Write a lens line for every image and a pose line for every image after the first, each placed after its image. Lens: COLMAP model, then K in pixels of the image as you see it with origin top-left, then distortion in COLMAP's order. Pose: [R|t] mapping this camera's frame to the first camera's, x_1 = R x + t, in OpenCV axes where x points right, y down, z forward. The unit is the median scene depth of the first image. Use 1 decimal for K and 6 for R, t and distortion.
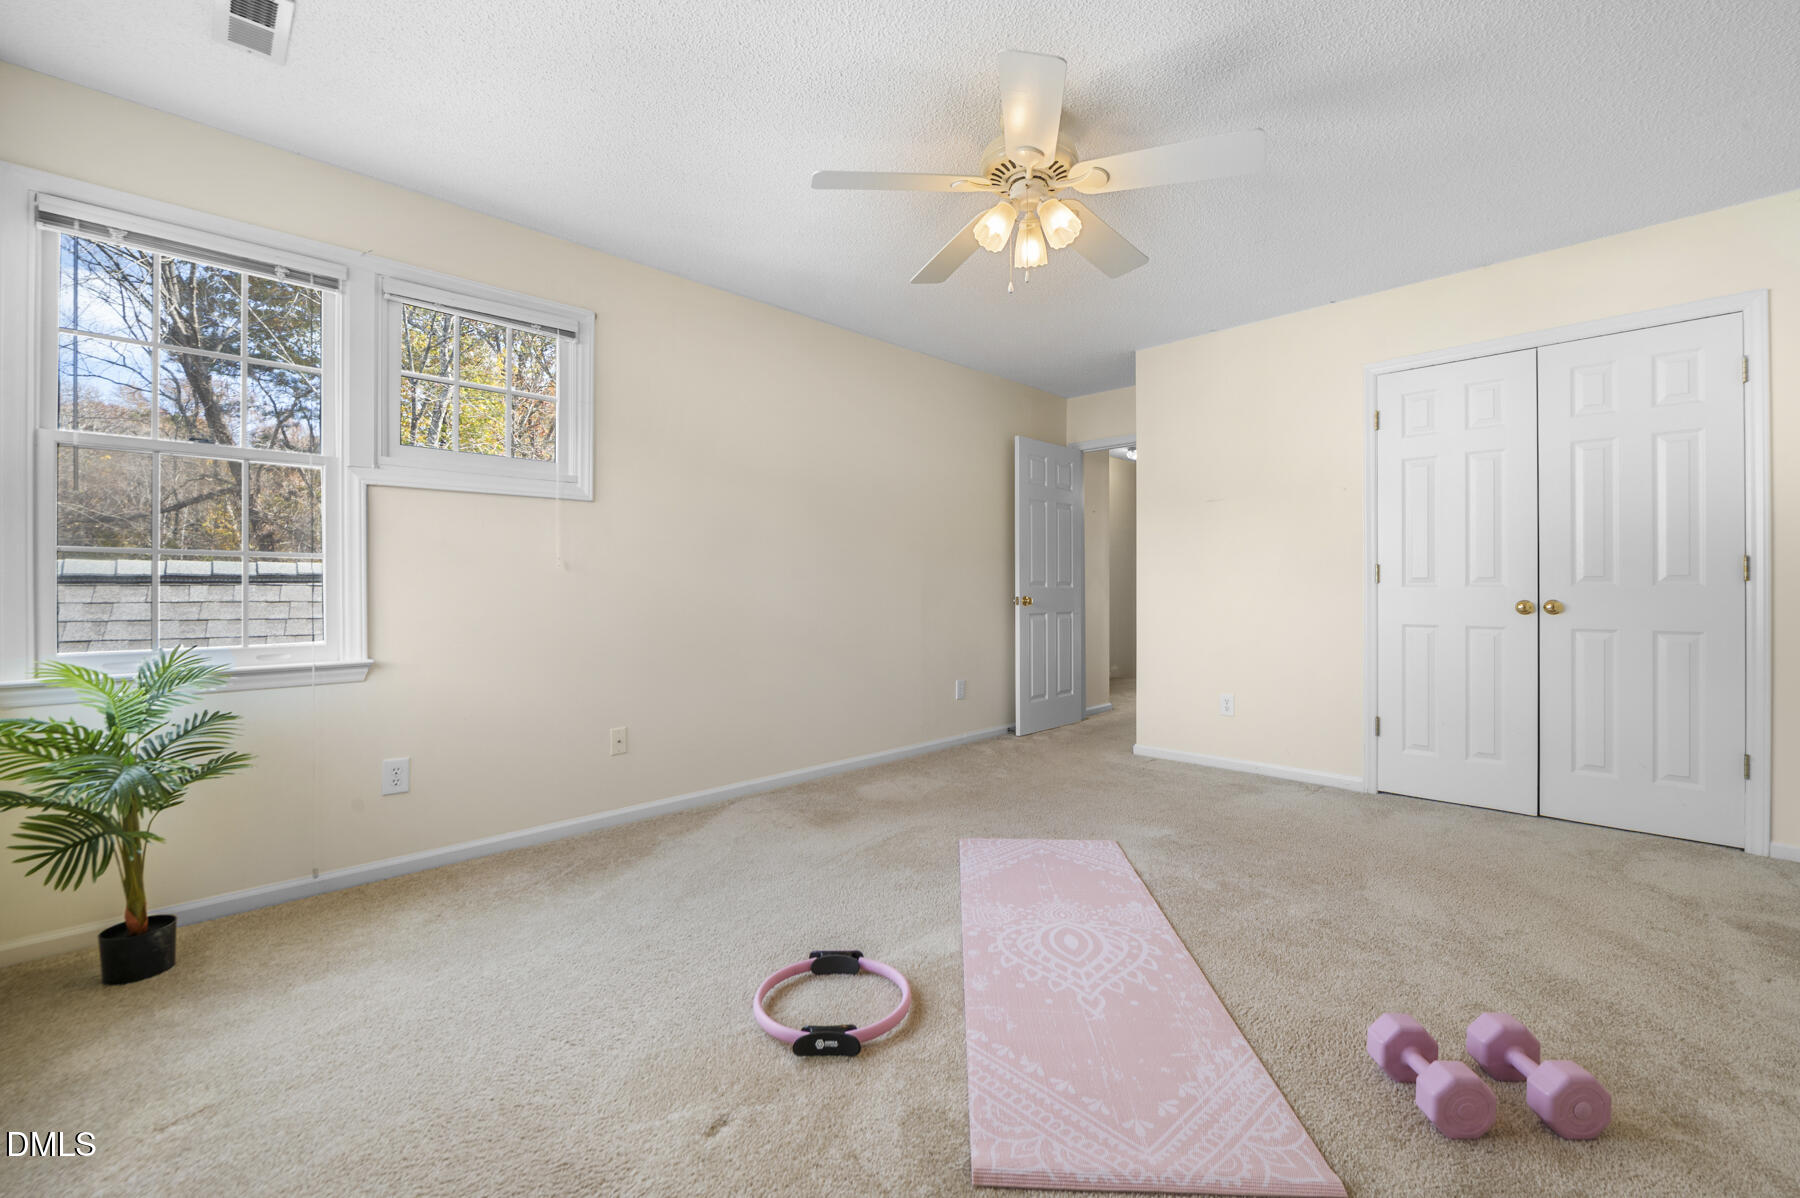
lens RADIAL K [[750.7, 0, 927.7], [0, 750.7, 588.1], [0, 0, 1]] dist [-0.000865, -0.000092]
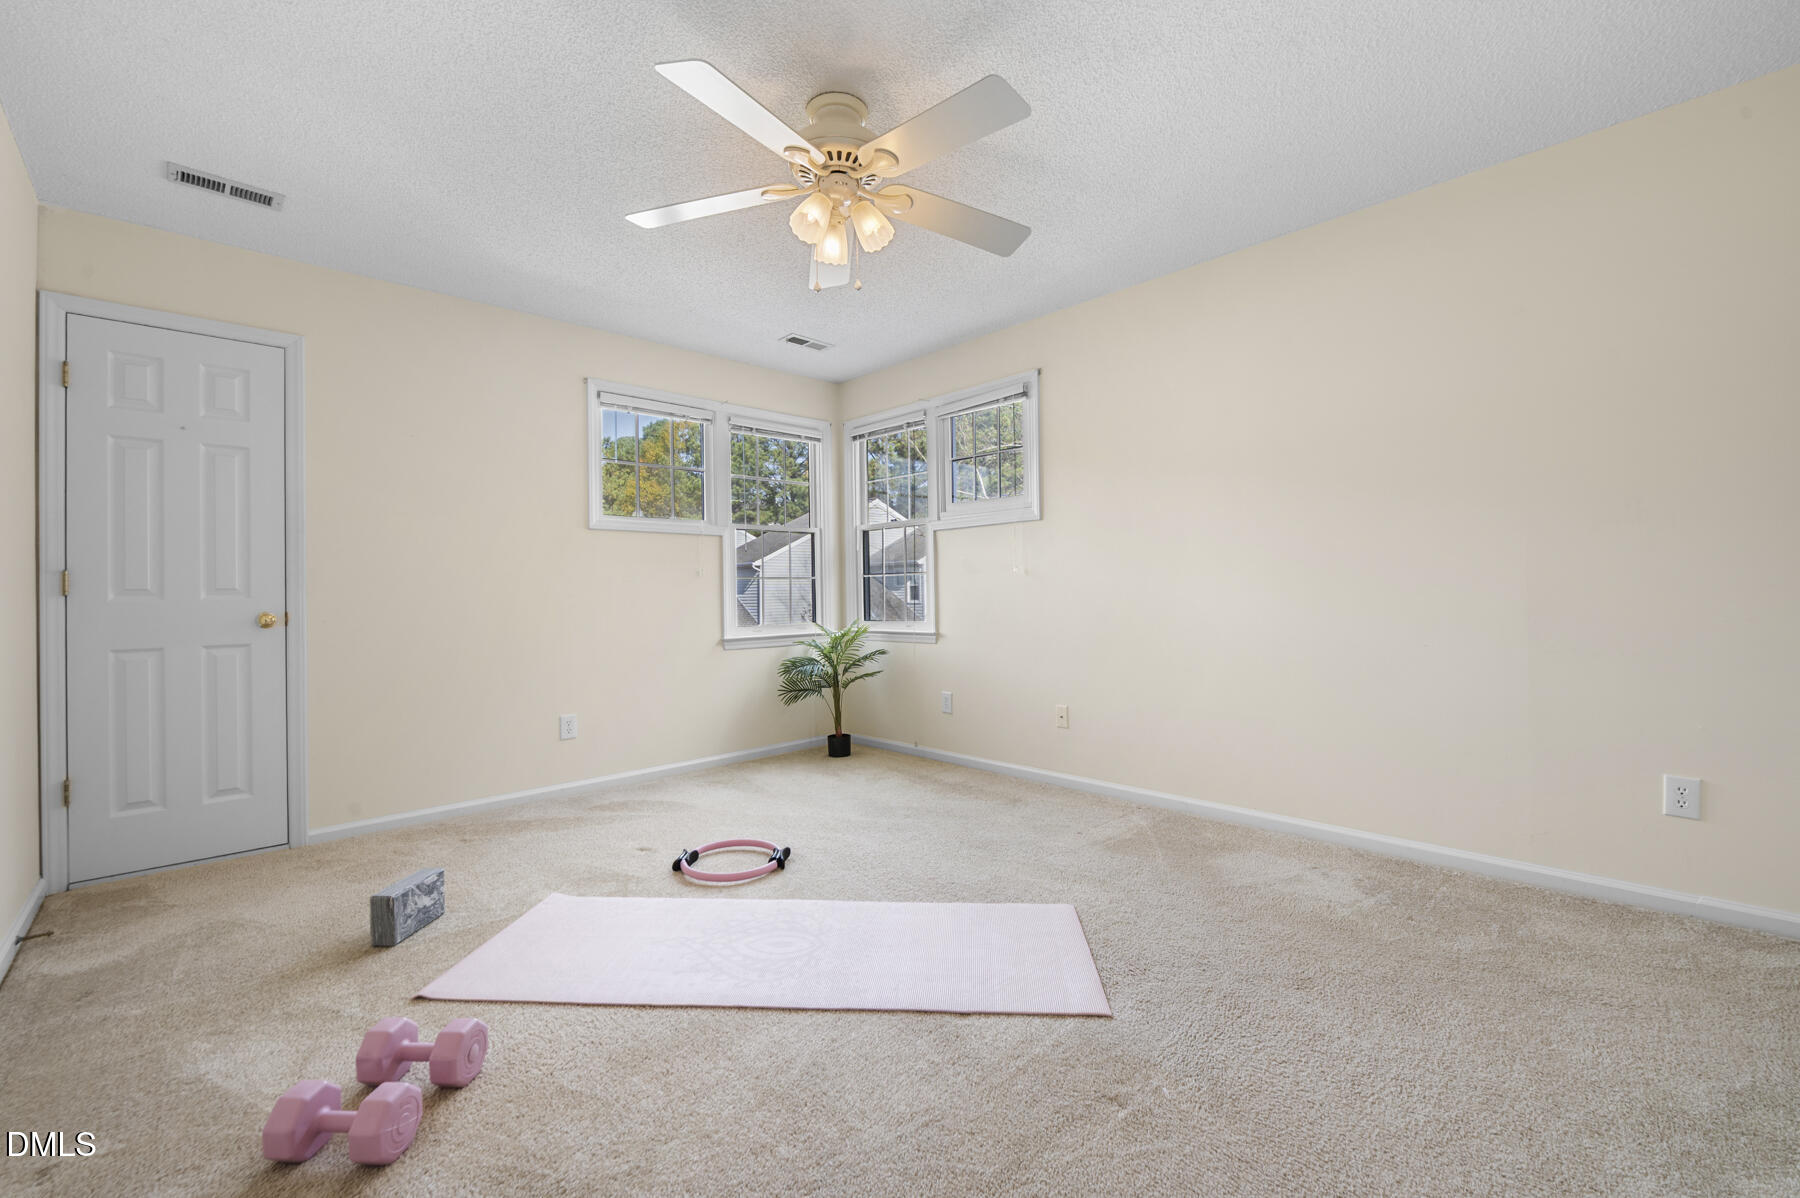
lens RADIAL K [[750.7, 0, 927.7], [0, 750.7, 588.1], [0, 0, 1]] dist [-0.000865, -0.000092]
pose [[-0.014616, -0.004342, -0.999884, 0.973781], [0.011088, 0.999928, -0.004504, 0.002614], [0.999832, -0.011153, -0.014567, 0.992893]]
